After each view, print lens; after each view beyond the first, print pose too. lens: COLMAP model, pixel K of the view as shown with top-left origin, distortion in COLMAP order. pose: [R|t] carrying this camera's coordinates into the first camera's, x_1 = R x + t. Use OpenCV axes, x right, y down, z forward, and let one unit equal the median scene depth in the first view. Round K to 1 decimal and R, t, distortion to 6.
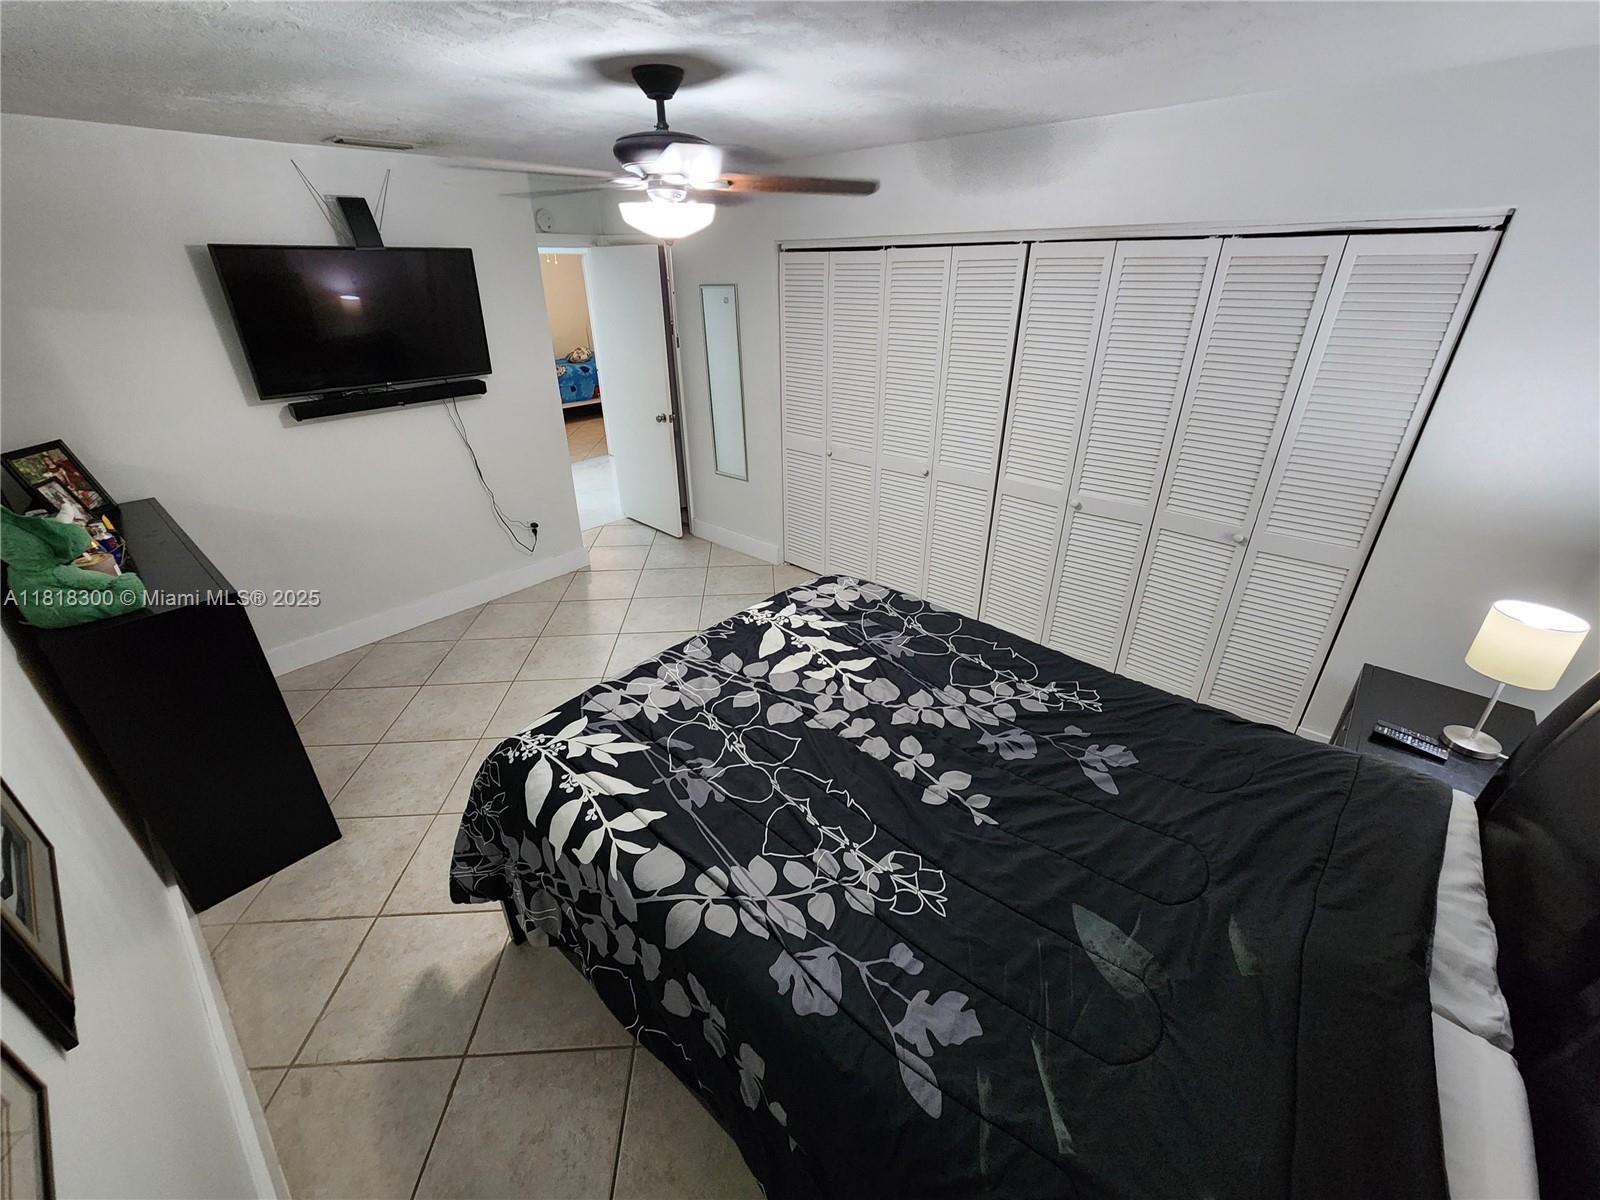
lens RADIAL K [[660.7, 0, 794.7], [0, 660.7, 600.2], [0, 0, 1]] dist [0.000411, 0.000216]
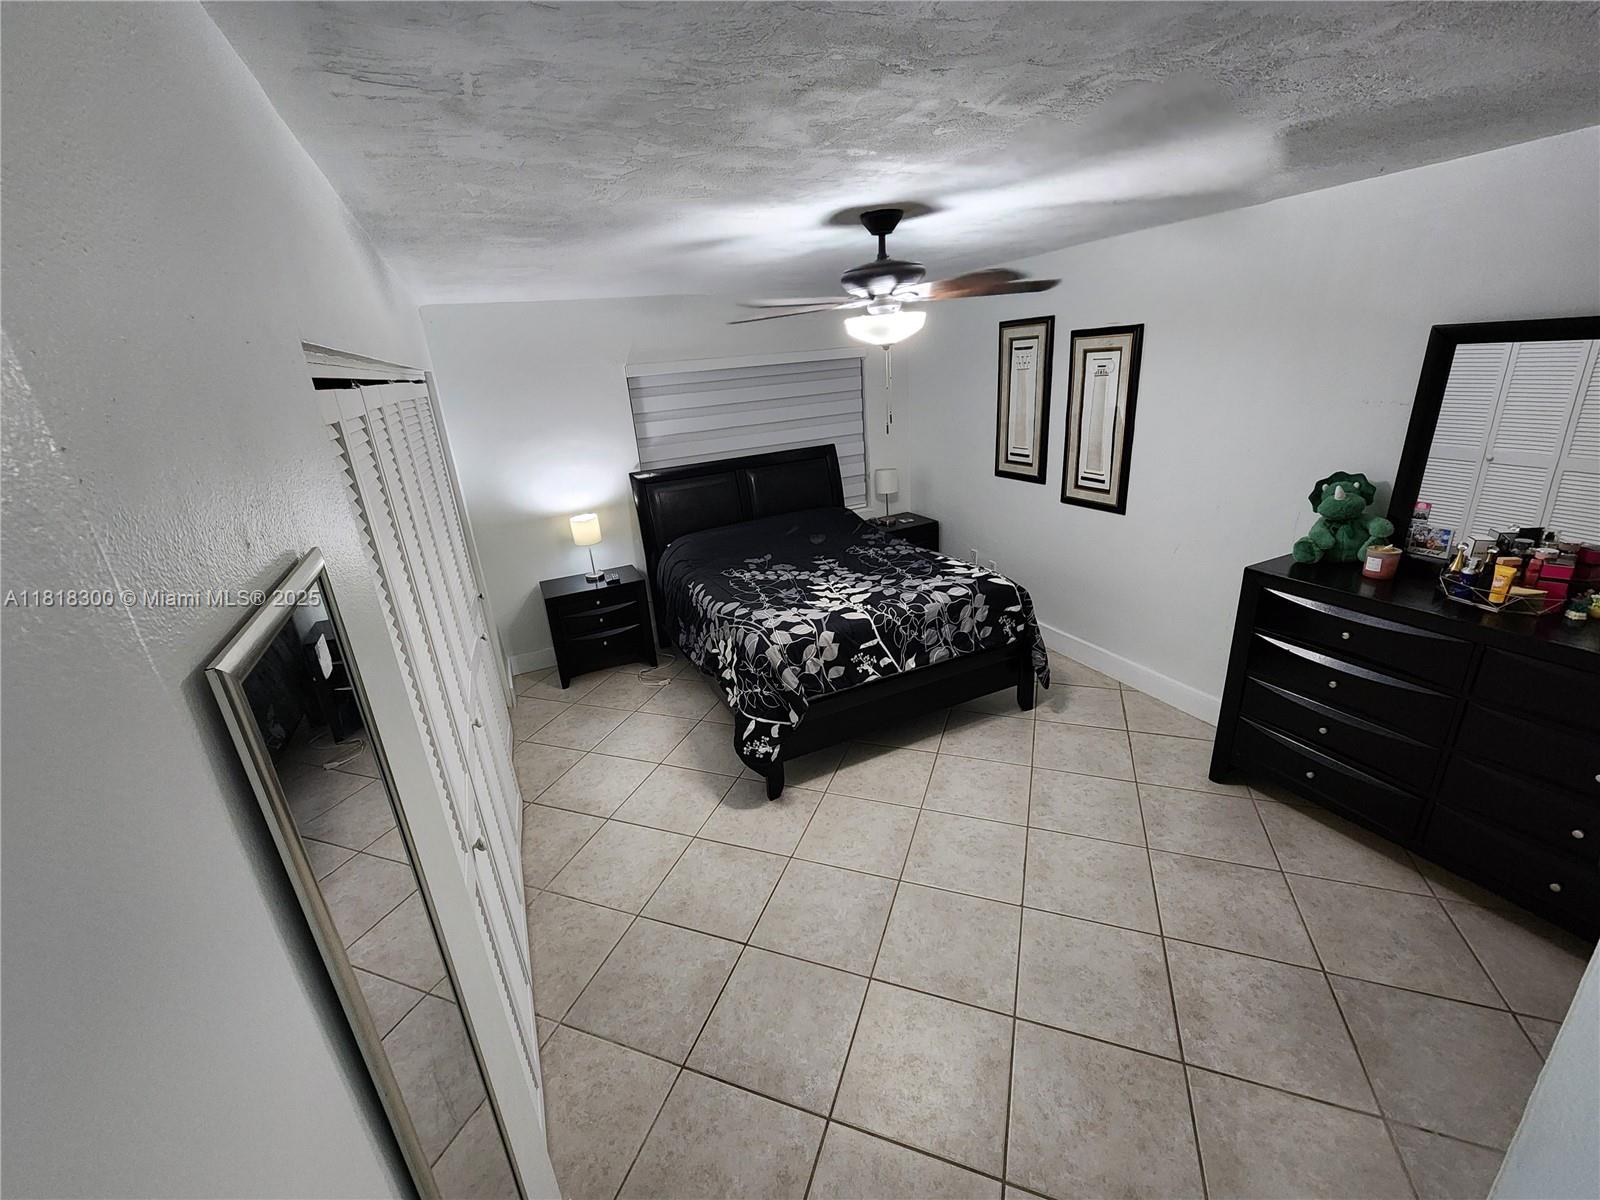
lens RADIAL K [[660.7, 0, 794.7], [0, 660.7, 600.2], [0, 0, 1]] dist [0.000411, 0.000216]
pose [[-0.913743, -0.068736, 0.400435, -0.575828], [0.251871, 0.677518, 0.691036, -1.159076], [-0.318801, 0.732287, -0.601765, 2.217843]]
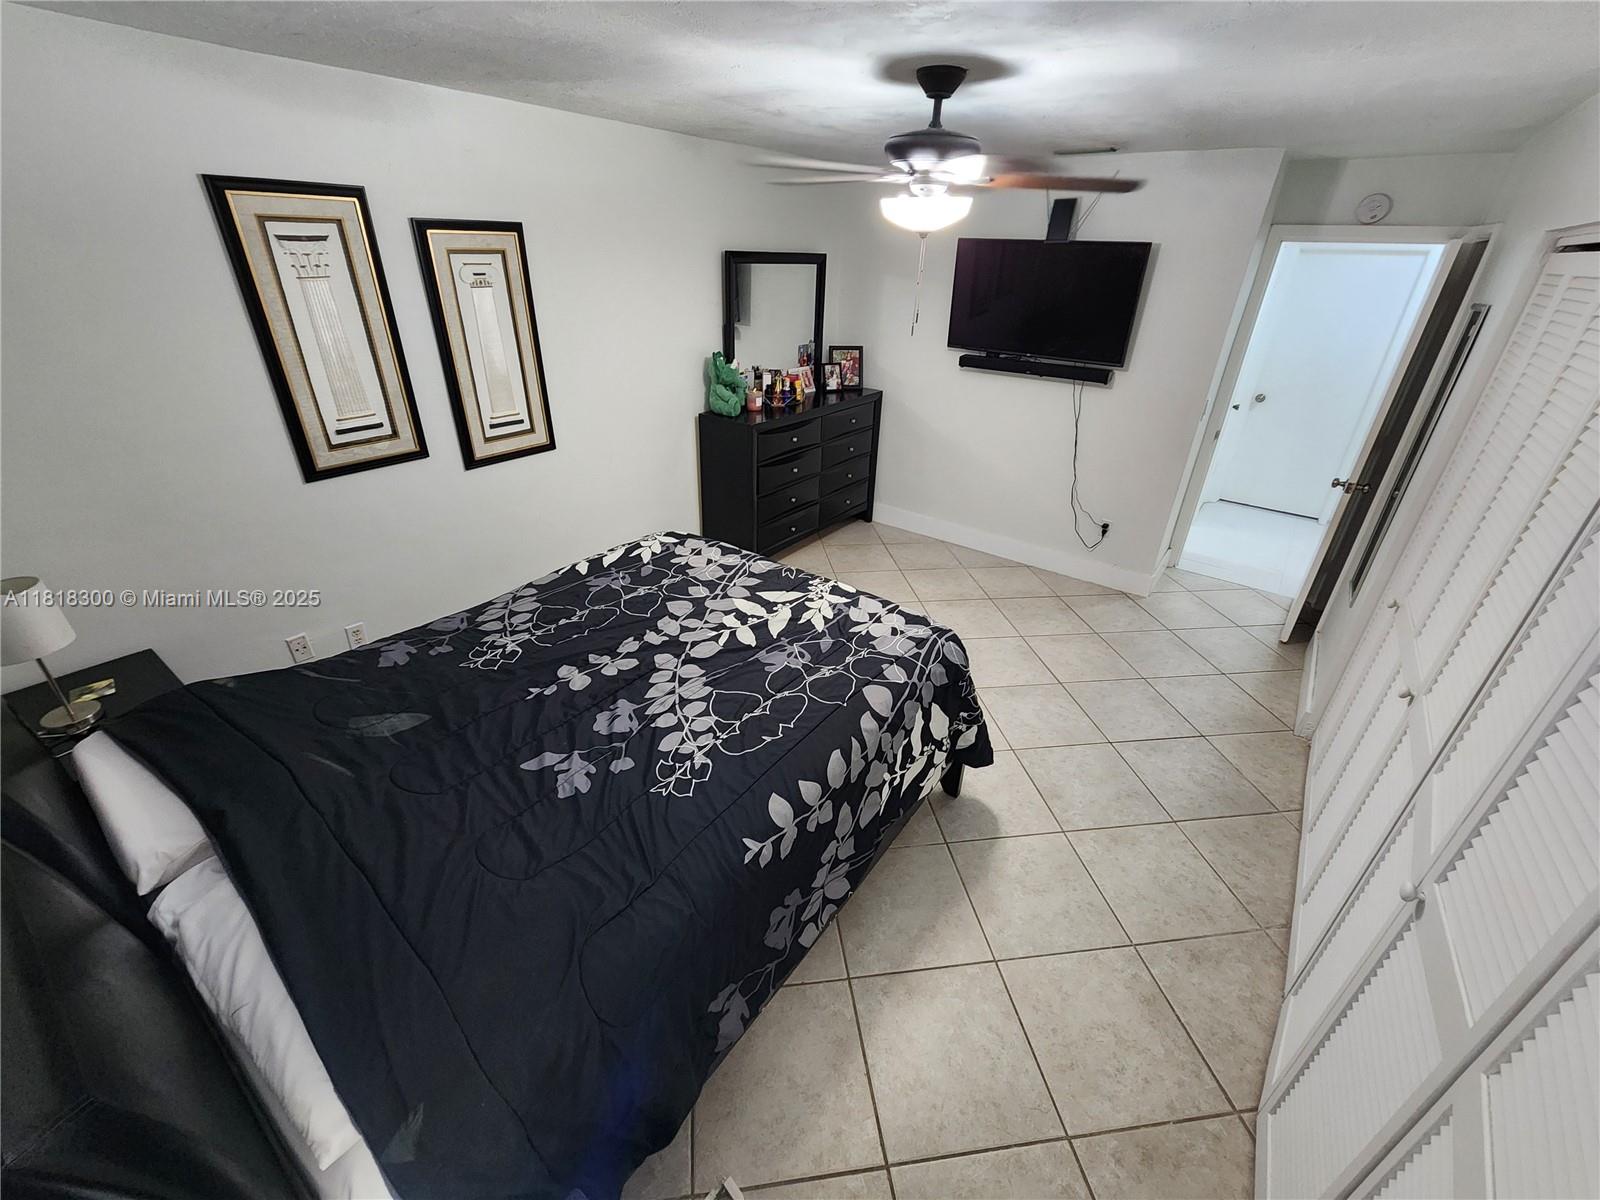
lens RADIAL K [[652.6, 0, 793.3], [0, 652.6, 597.7], [0, 0, 1]] dist [-0.000633, -0.000542]
pose [[0.072818, 0.479428, -0.874555, 1.038638], [-0.474884, 0.787767, 0.392311, -0.419332], [0.877031, 0.386745, 0.285037, 0.793153]]
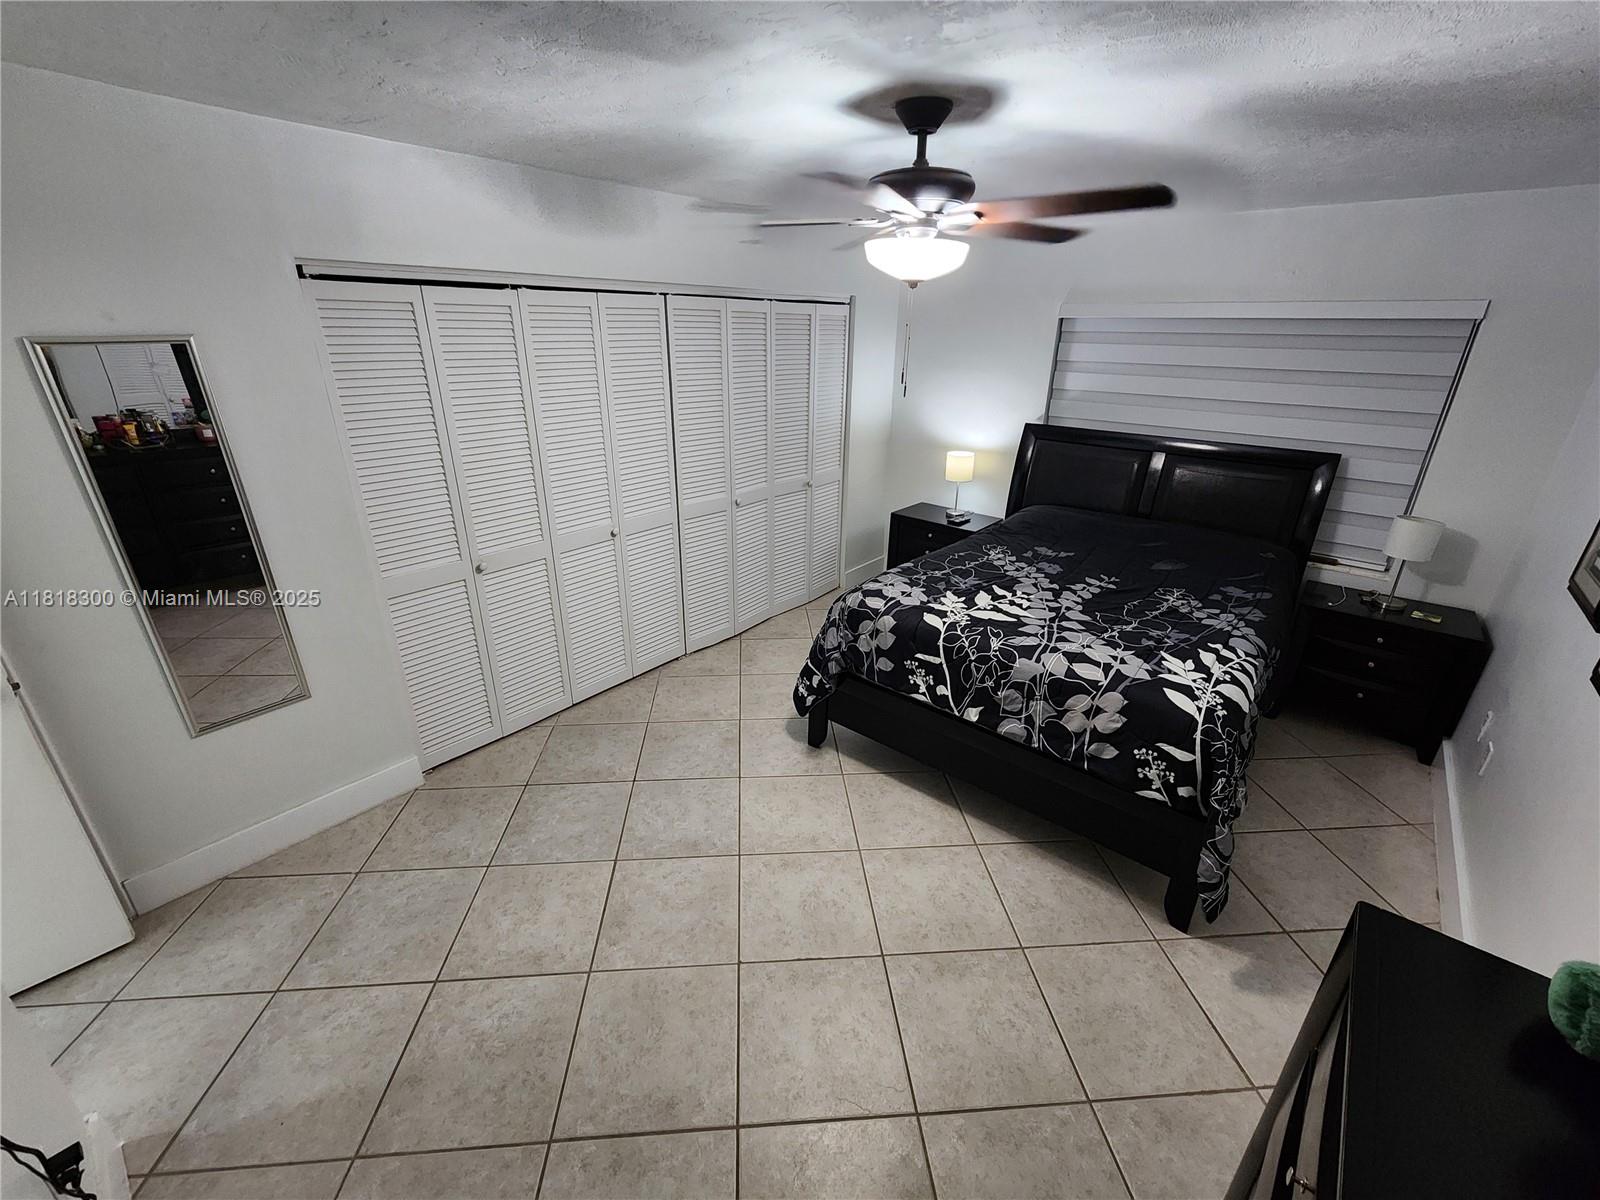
lens RADIAL K [[664.5, 0, 797.5], [0, 664.5, 594.3], [0, 0, 1]] dist [0.002306, -0.000181]
pose [[-0.028123, -0.374182, 0.926929, -1.280018], [0.437808, 0.829013, 0.347938, -0.617049], [-0.898628, 0.415602, 0.140505, 1.270775]]
